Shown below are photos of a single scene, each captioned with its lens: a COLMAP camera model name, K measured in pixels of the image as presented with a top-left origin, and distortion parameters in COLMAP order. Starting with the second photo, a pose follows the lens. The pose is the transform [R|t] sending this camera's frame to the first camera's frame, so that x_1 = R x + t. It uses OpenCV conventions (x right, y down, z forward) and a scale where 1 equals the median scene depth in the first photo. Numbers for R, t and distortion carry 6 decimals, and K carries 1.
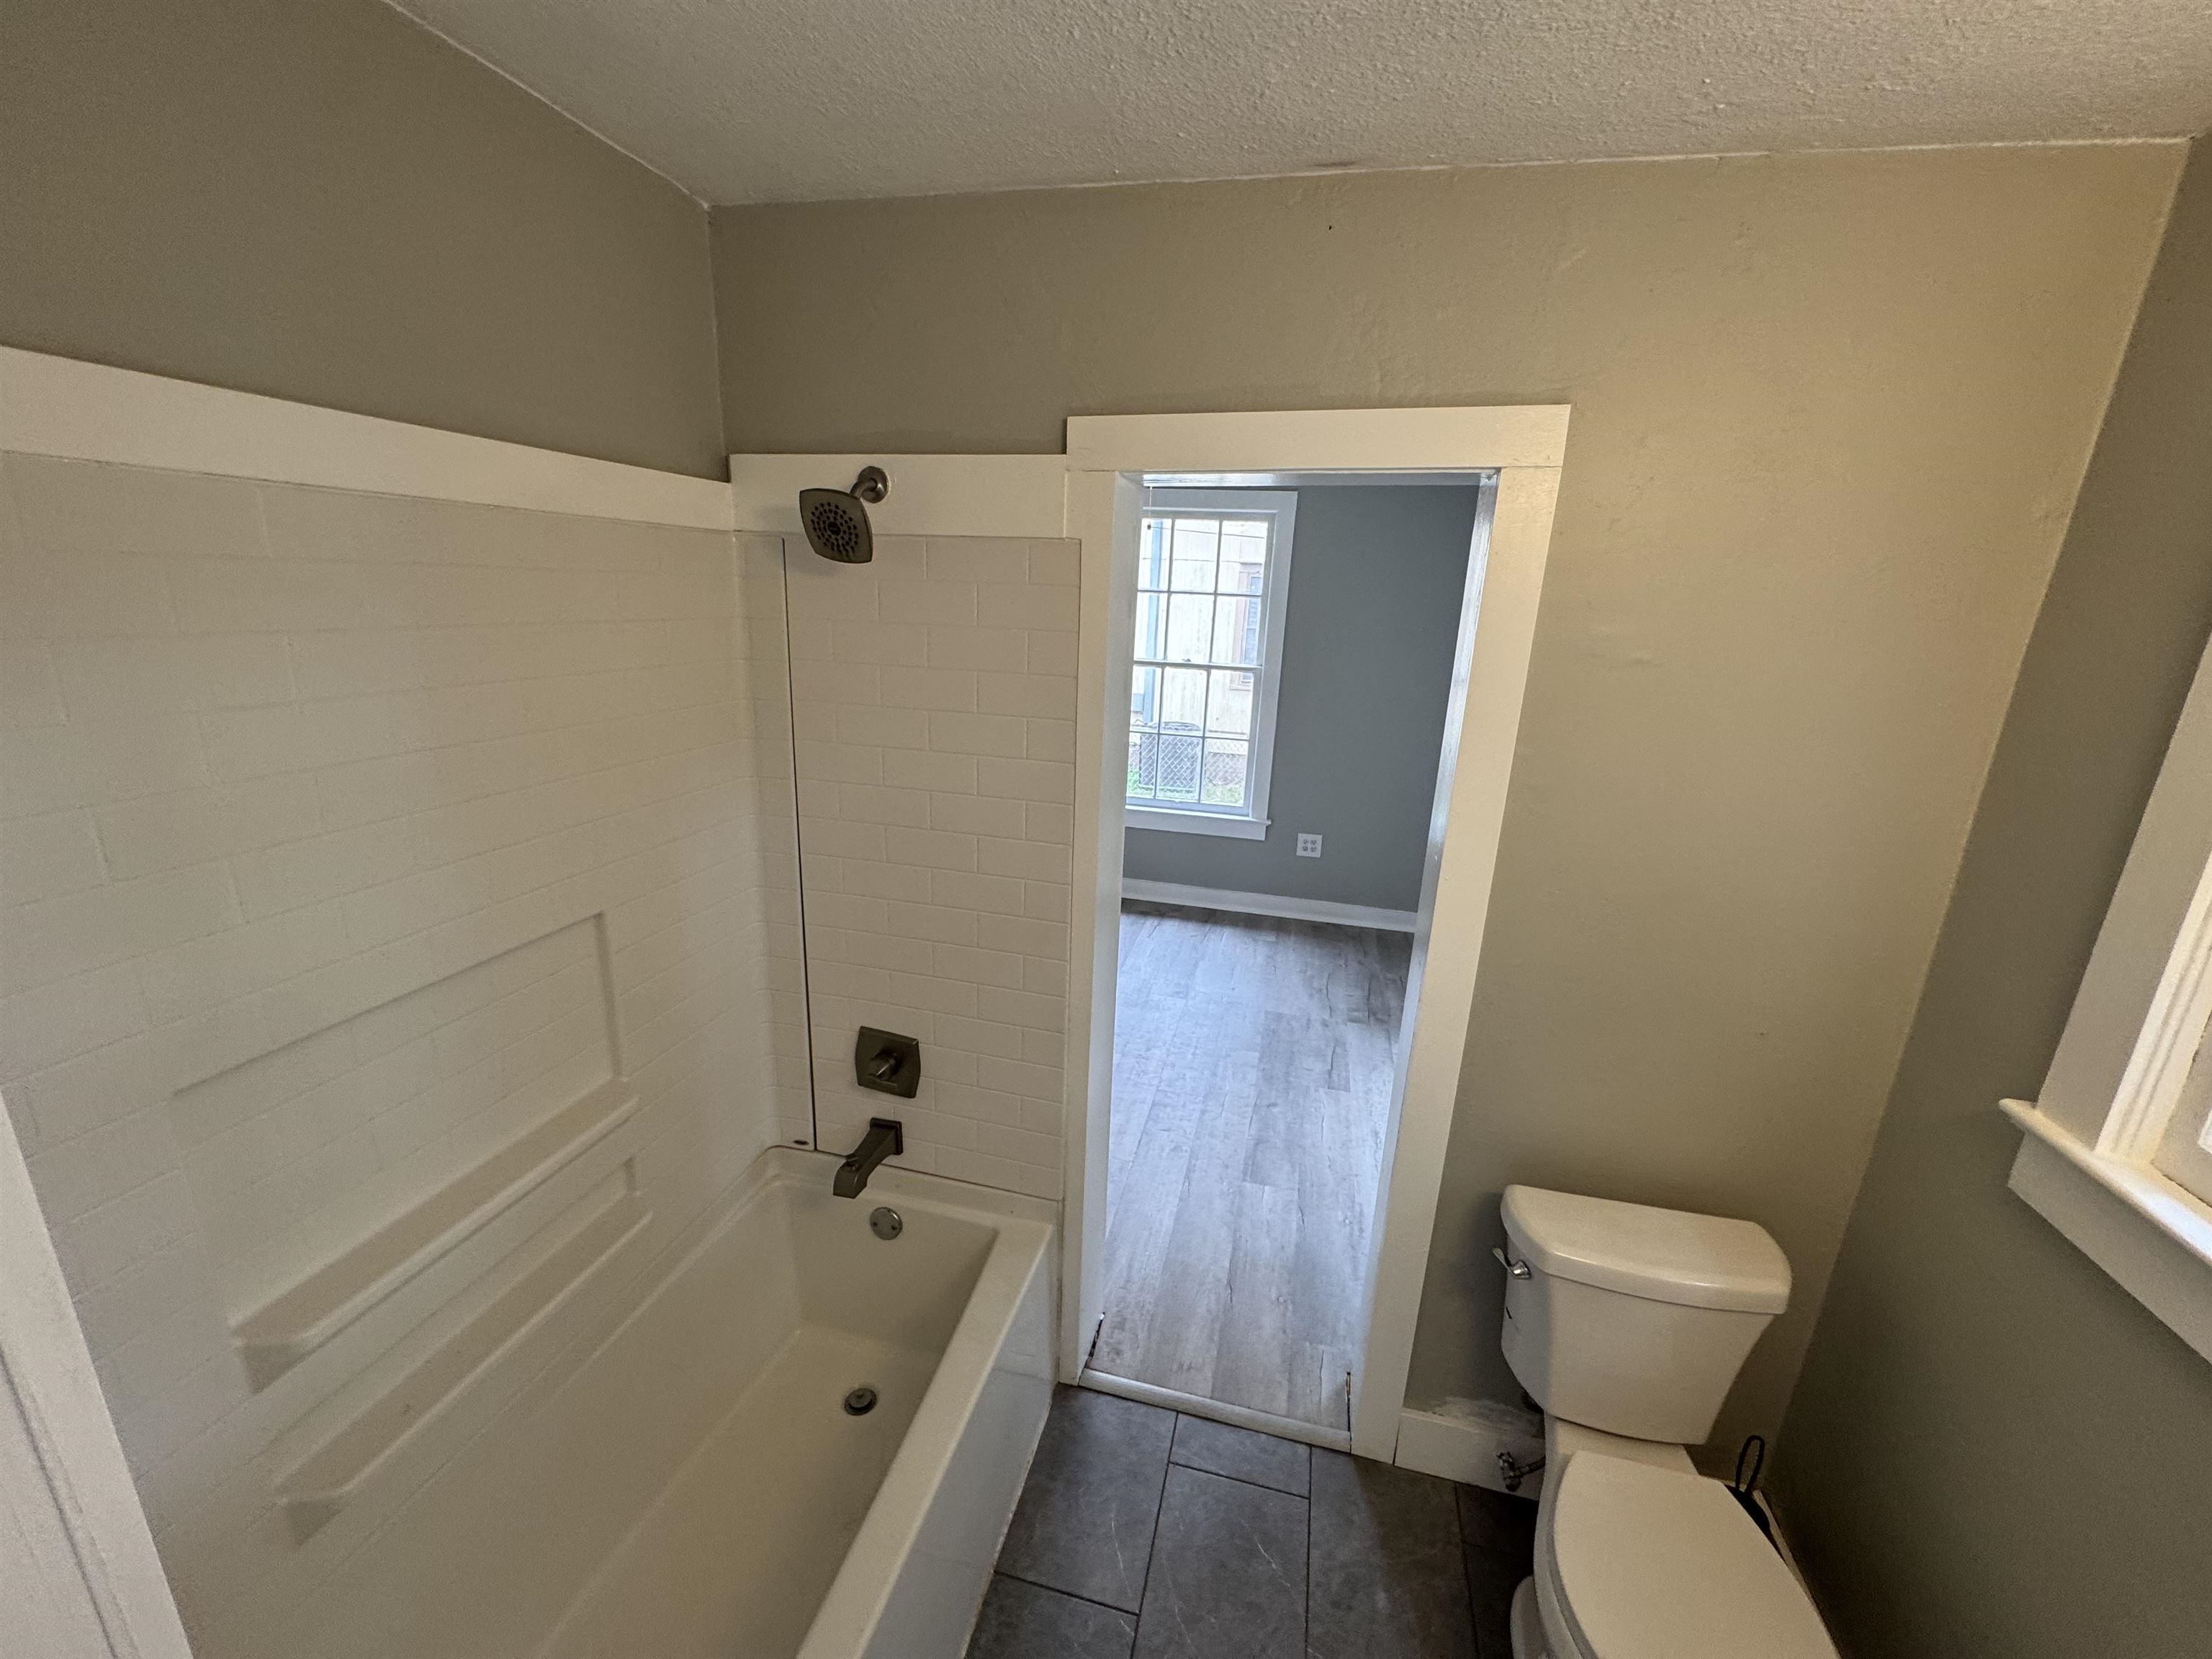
lens RADIAL K [[892.2, 0, 1102.2], [0, 892.2, 834.3], [0, 0, 1]] dist [-0.006477, 0.001567]
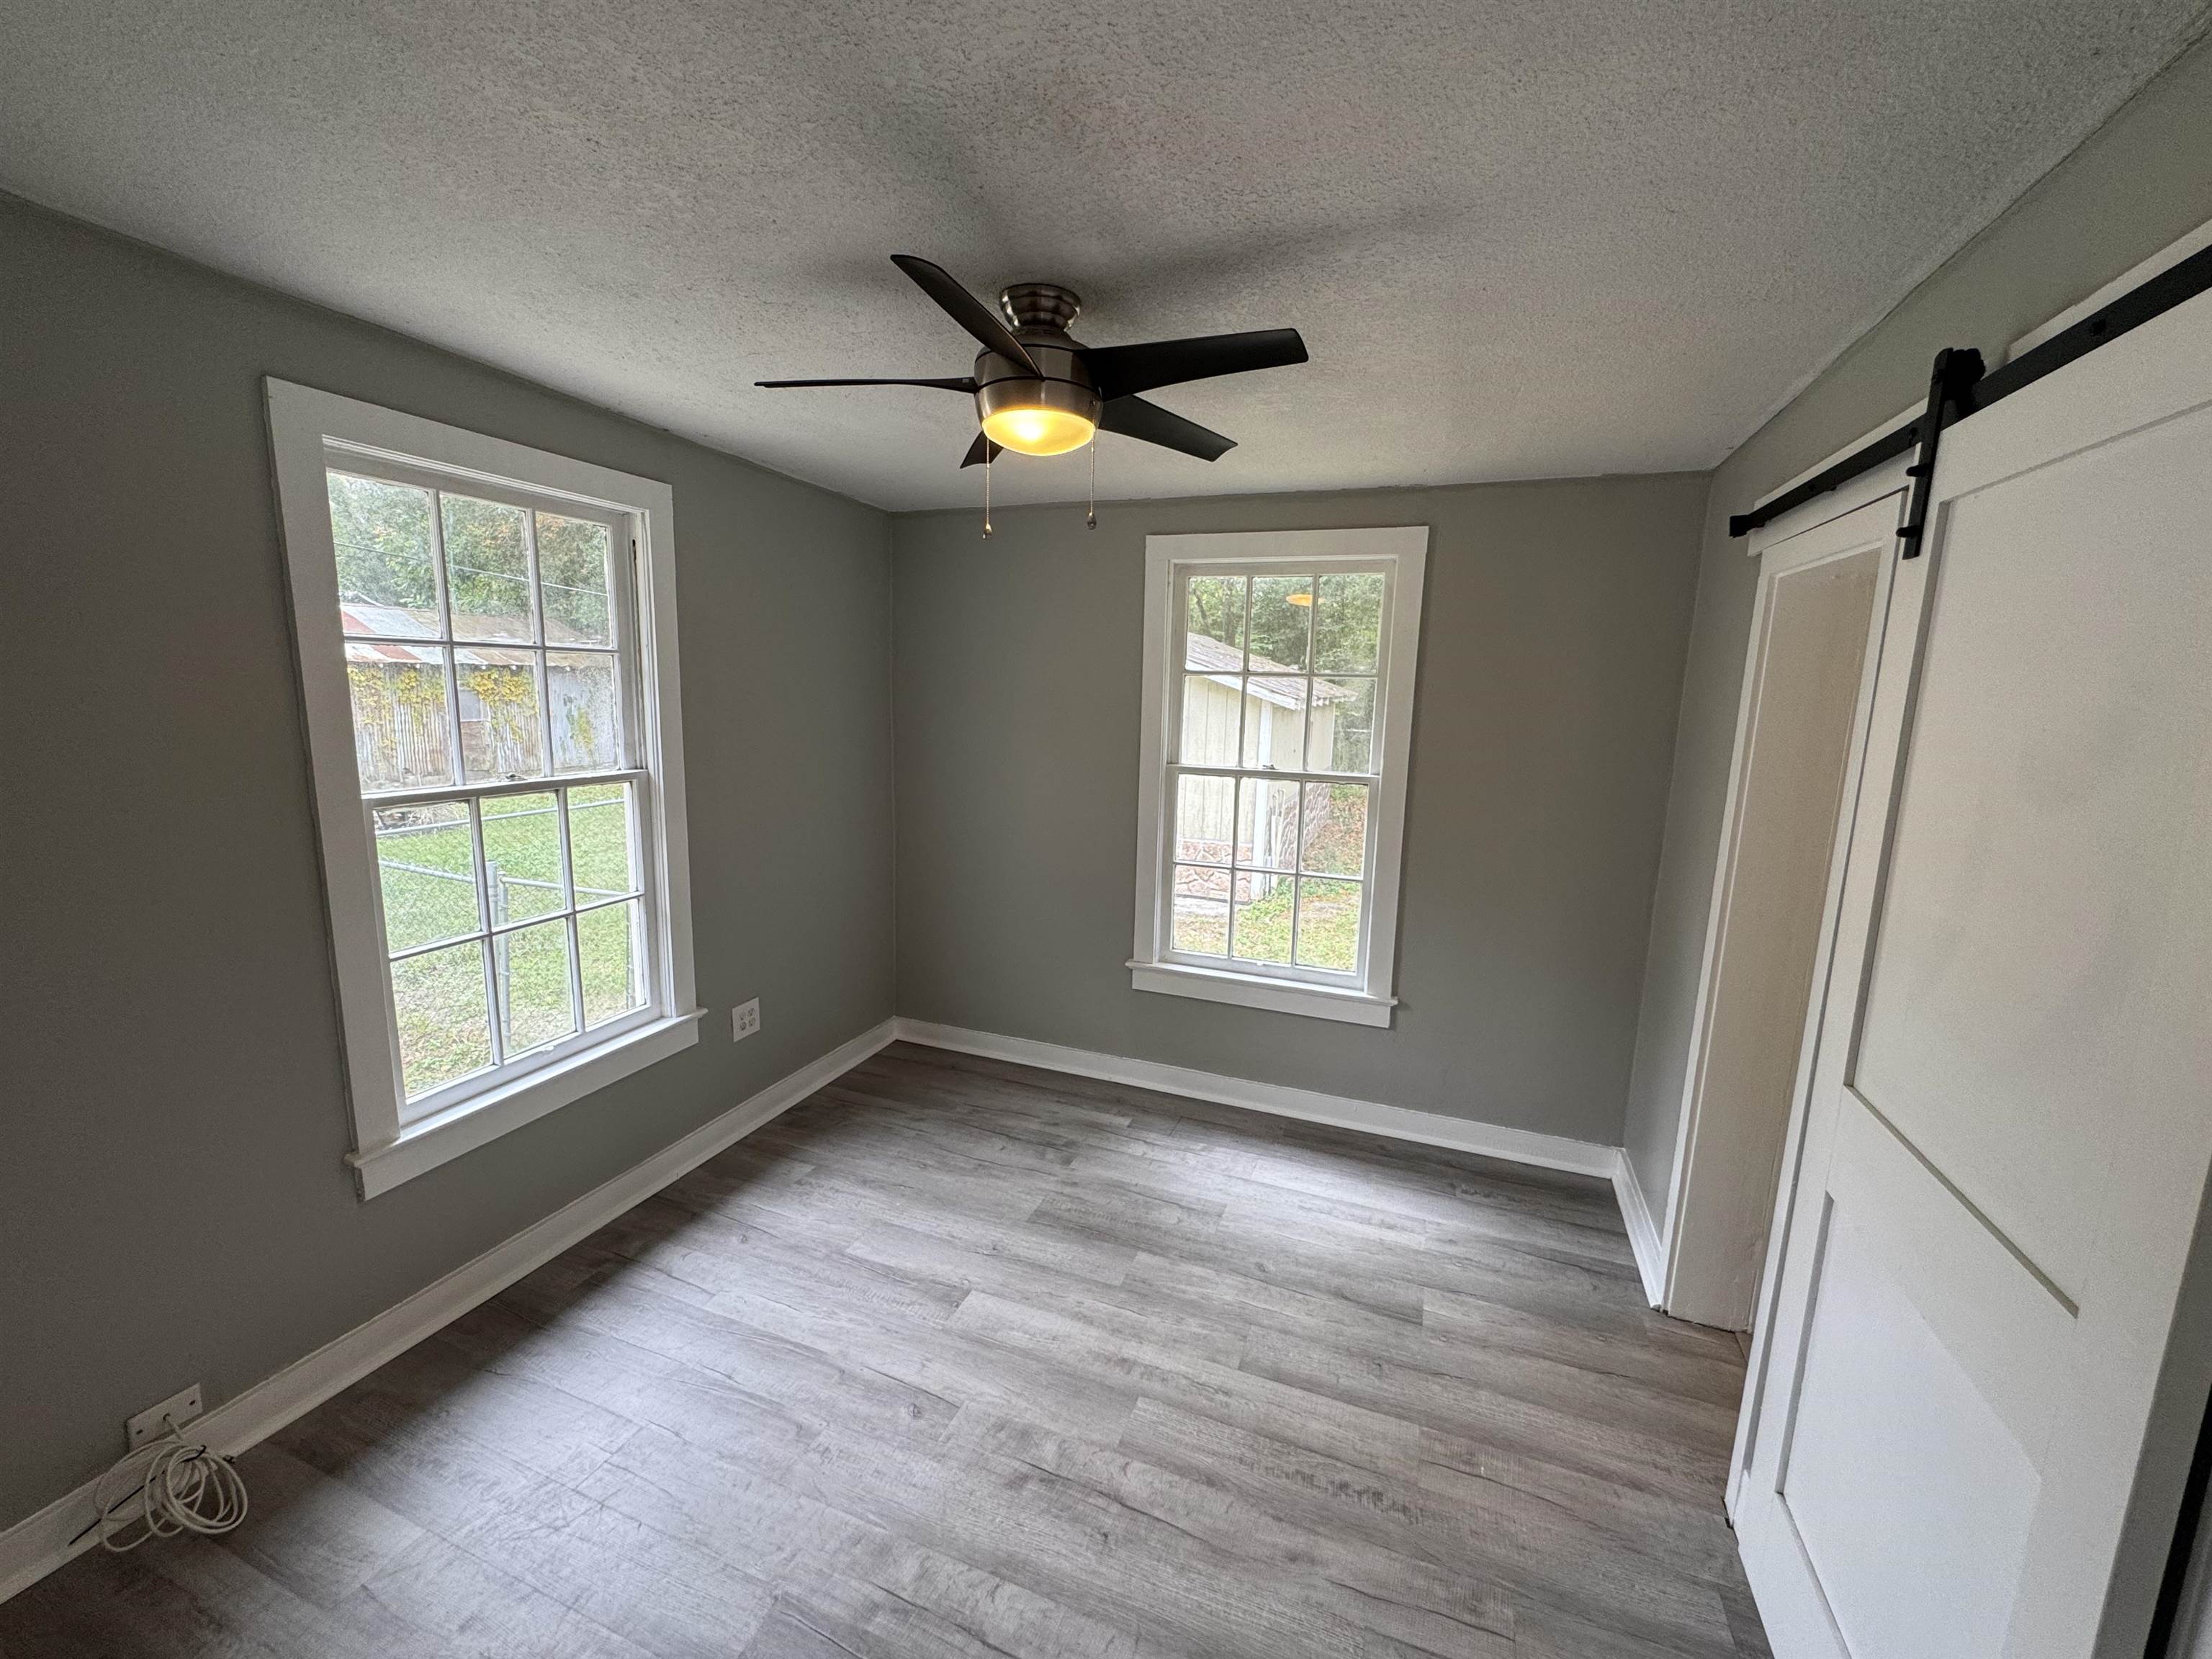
lens RADIAL K [[892.2, 0, 1097.1], [0, 892.2, 828.7], [0, 0, 1]] dist [-0.006477, 0.001567]
pose [[0.124115, -0.208137, 0.970193, -0.396306], [0.246762, 0.953511, 0.172990, -0.194965], [-0.961095, 0.217936, 0.169705, 0.660054]]
